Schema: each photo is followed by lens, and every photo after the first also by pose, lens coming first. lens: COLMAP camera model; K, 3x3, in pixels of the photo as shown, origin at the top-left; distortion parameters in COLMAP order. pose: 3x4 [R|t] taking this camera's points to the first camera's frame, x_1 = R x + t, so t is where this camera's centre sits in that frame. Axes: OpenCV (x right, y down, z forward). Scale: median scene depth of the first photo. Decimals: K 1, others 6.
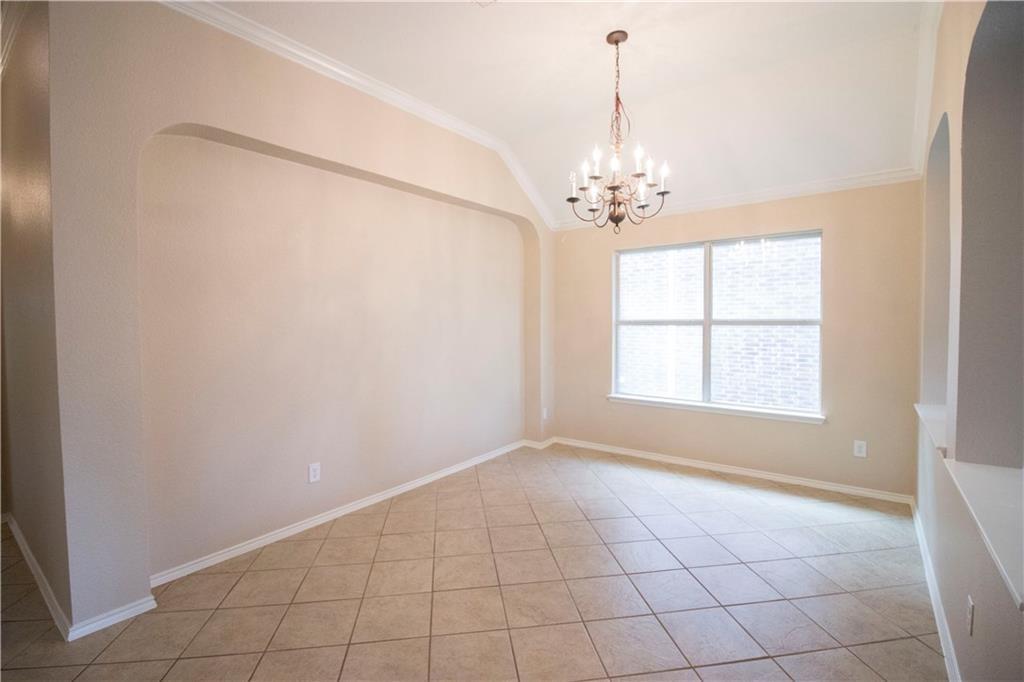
lens RADIAL K [[469.1, 0, 504.1], [0, 469.1, 336.5], [0, 0, 1]] dist [-0.008830, -0.005752]
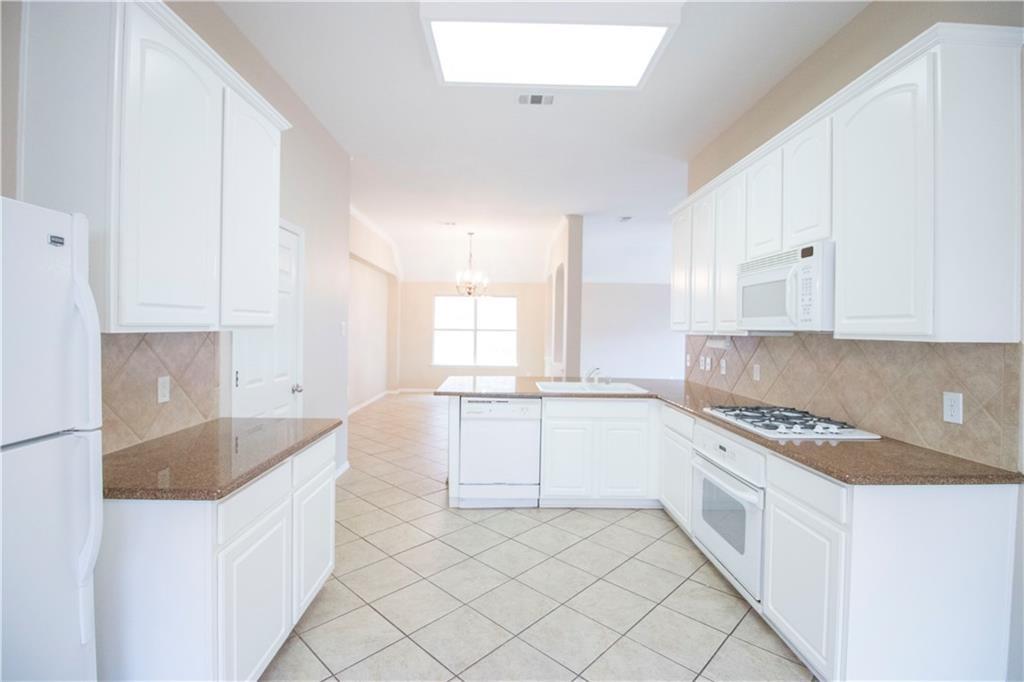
lens RADIAL K [[469.1, 0, 514.3], [0, 469.1, 335.1], [0, 0, 1]] dist [-0.008830, -0.005752]
pose [[0.782708, 0.016209, 0.622178, -0.859338], [0.001388, 0.999613, -0.027787, 0.061346], [-0.622388, 0.022613, 0.782382, -0.937081]]
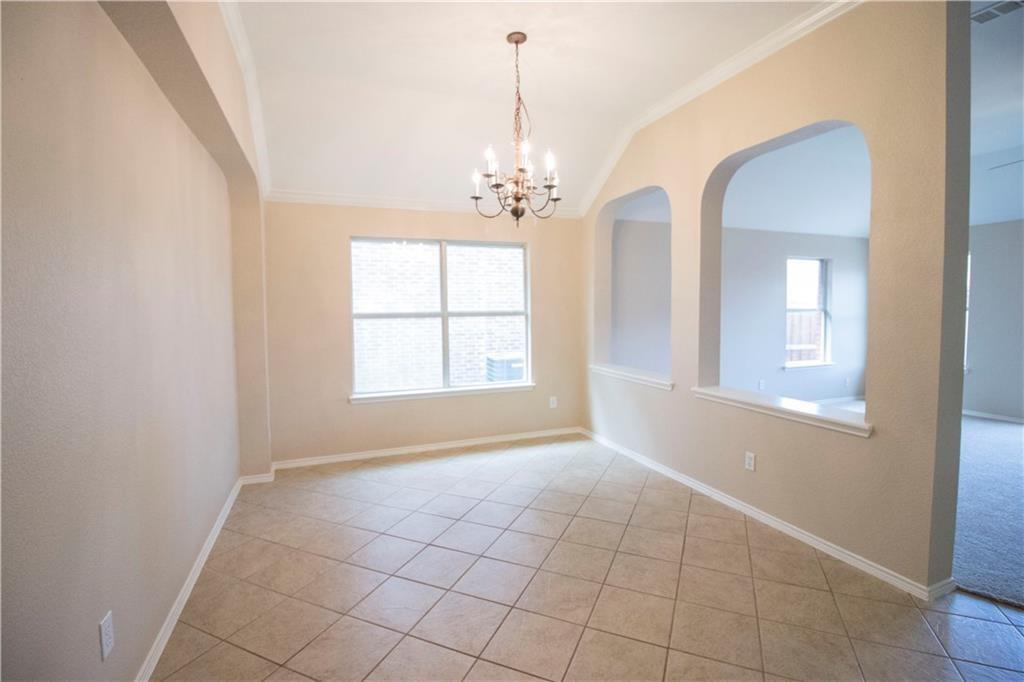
lens RADIAL K [[469.1, 0, 514.7], [0, 469.1, 336.6], [0, 0, 1]] dist [-0.008830, -0.005752]
pose [[0.520263, -0.047509, 0.852684, -0.412856], [0.041198, 0.998685, 0.030507, -0.005541], [-0.853012, 0.019257, 0.521536, 0.289207]]
